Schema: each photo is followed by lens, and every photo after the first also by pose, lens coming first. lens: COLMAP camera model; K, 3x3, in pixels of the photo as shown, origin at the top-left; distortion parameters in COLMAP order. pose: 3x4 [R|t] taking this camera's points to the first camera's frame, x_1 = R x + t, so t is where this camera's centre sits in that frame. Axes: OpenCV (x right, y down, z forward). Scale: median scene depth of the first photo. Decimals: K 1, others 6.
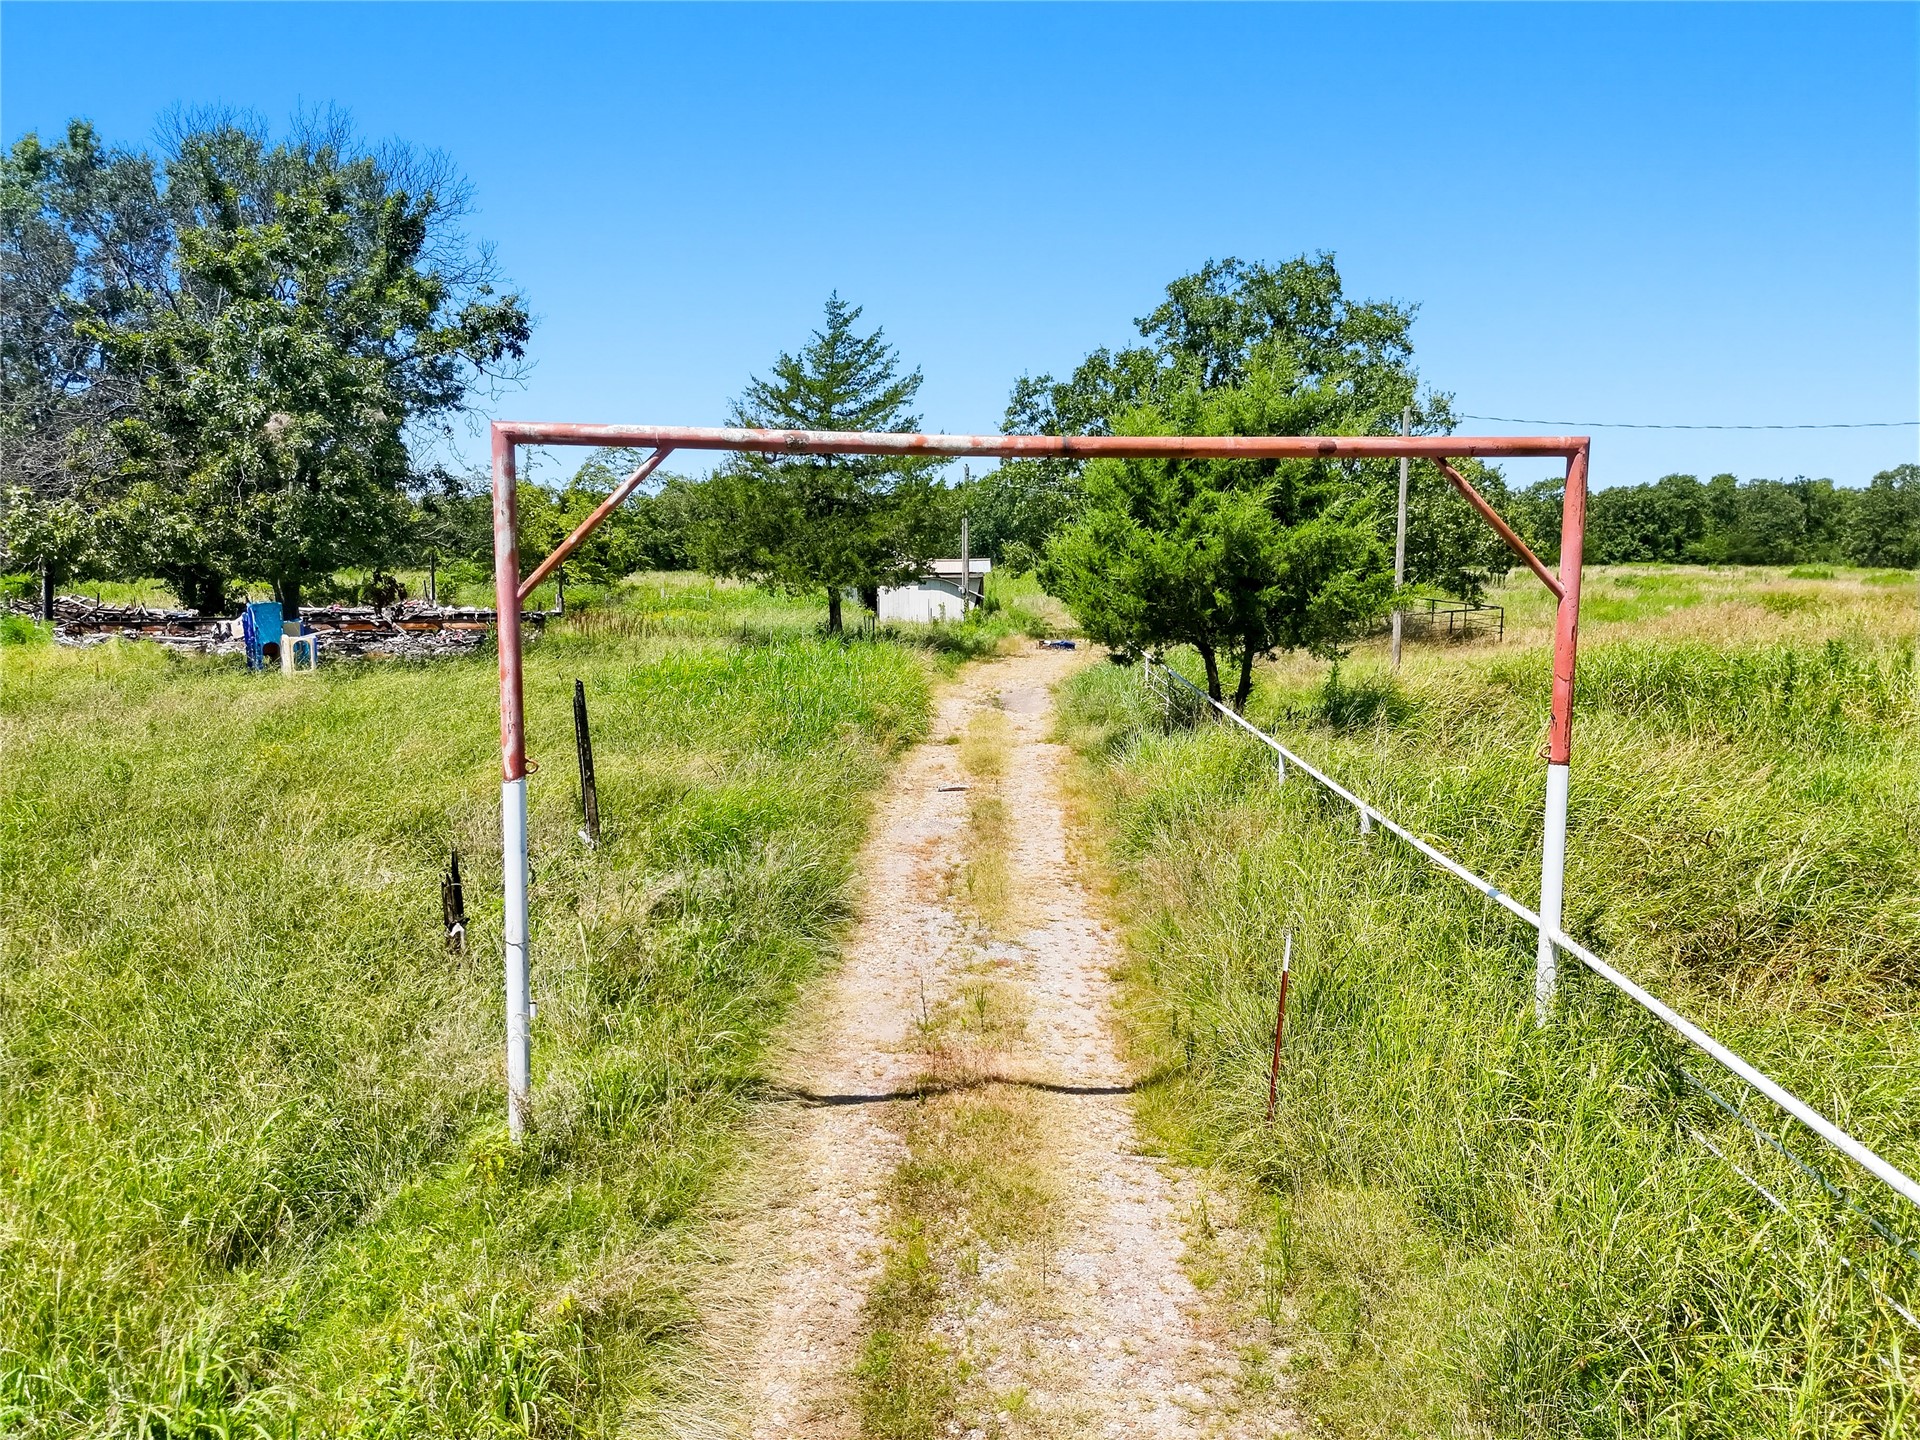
lens RADIAL K [[1347.0, 0, 959.8], [0, 1347.0, 716.7], [0, 0, 1]] dist [0.041982, -0.027808]
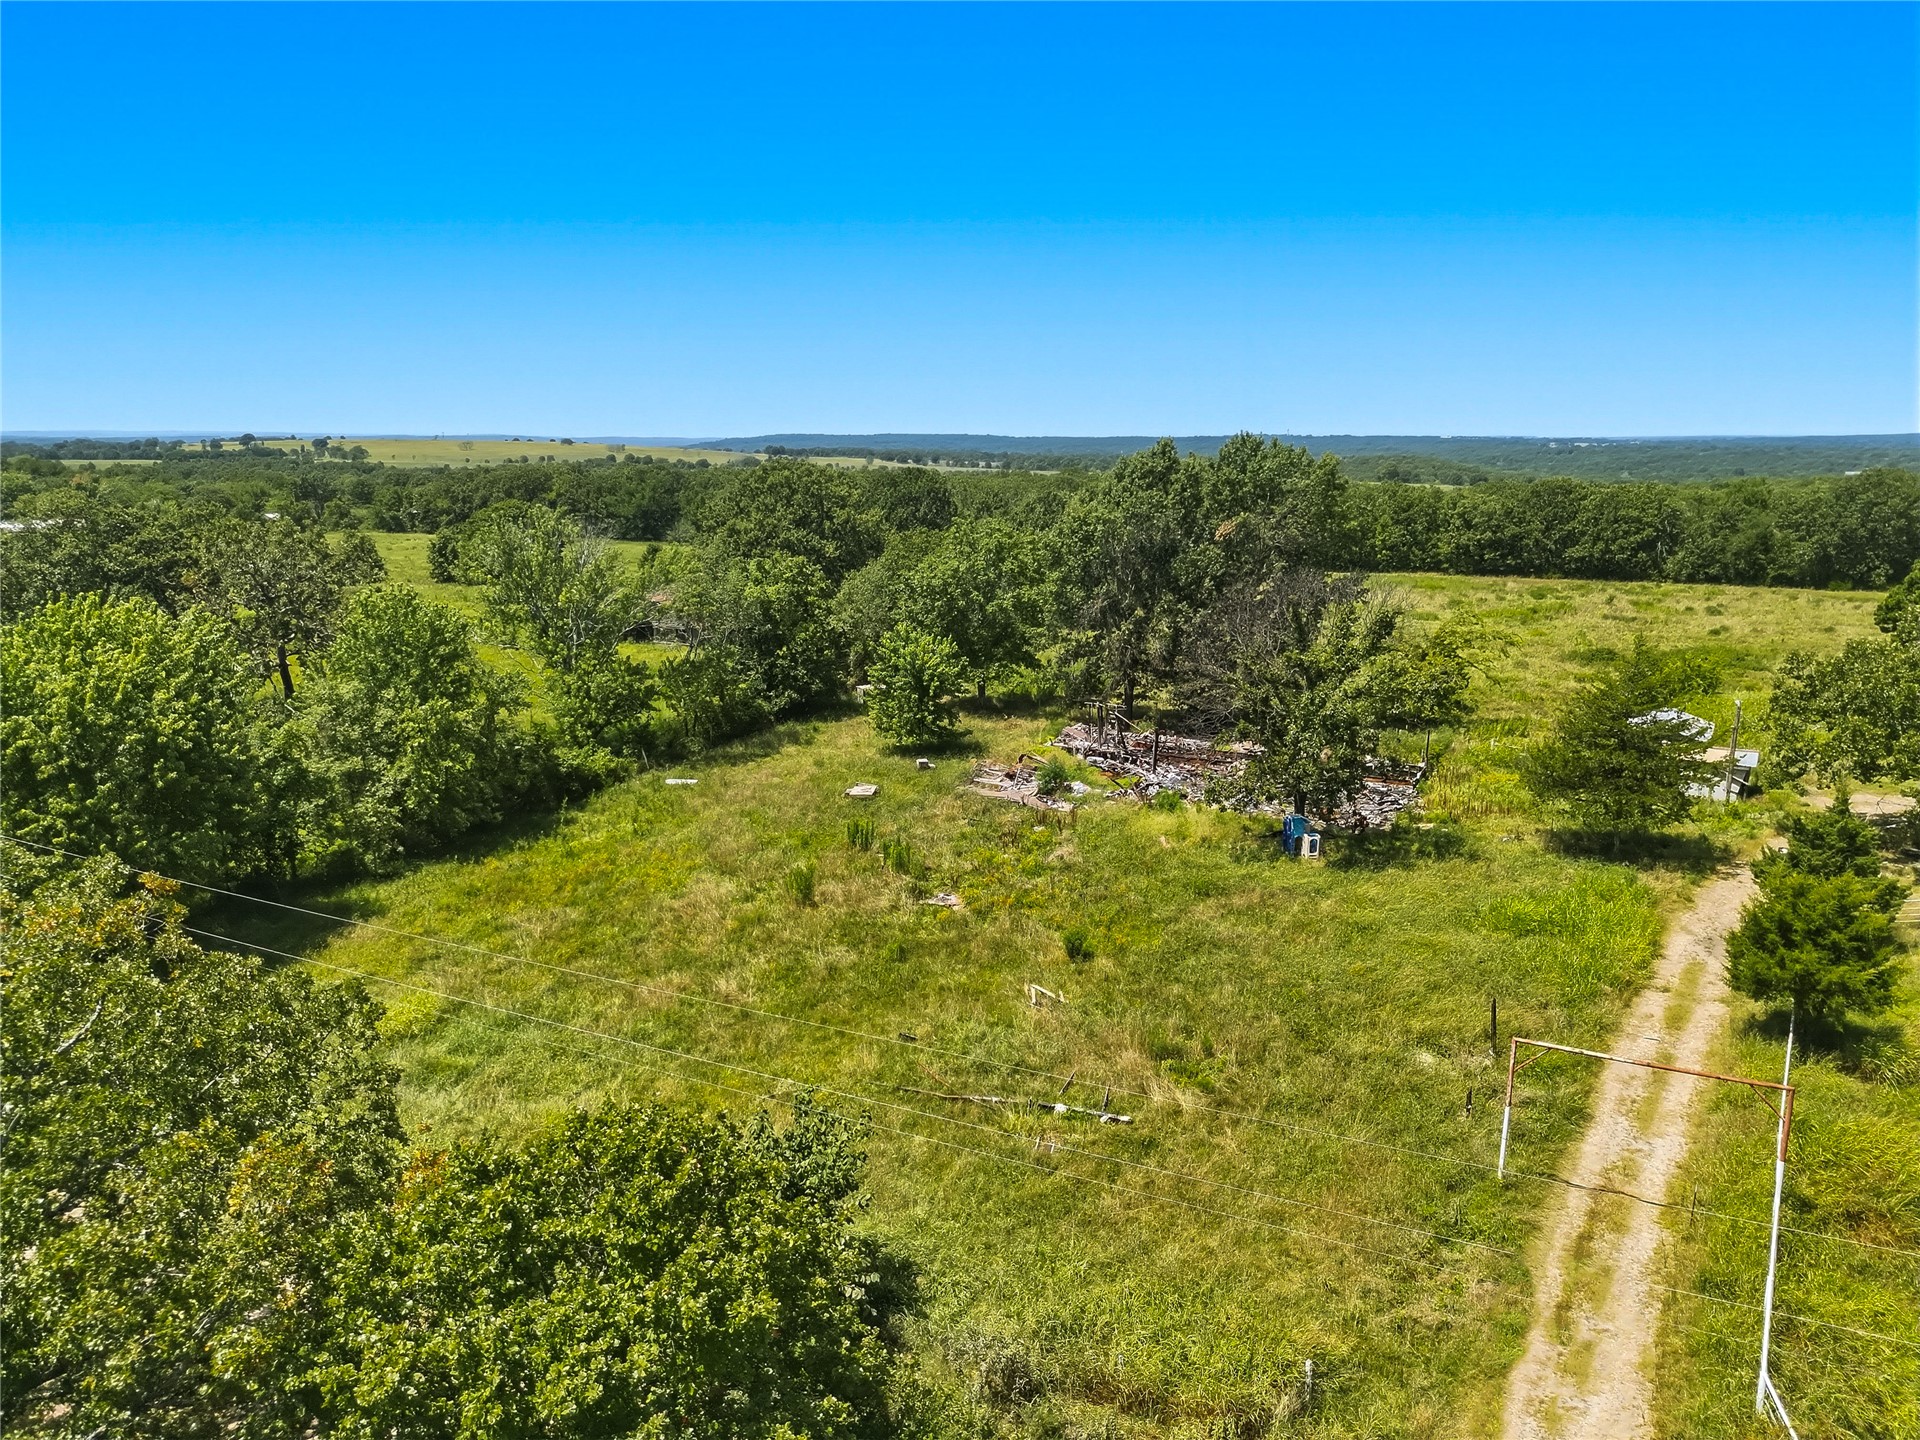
lens RADIAL K [[1347.0, 0, 961.1], [0, 1347.0, 719.1], [0, 0, 1]] dist [0.041982, -0.027808]
pose [[0.847834, 0.099821, -0.520781, 0.305738], [-0.063163, 0.994140, 0.087723, -1.250528], [0.526486, -0.041480, 0.849171, -3.120923]]
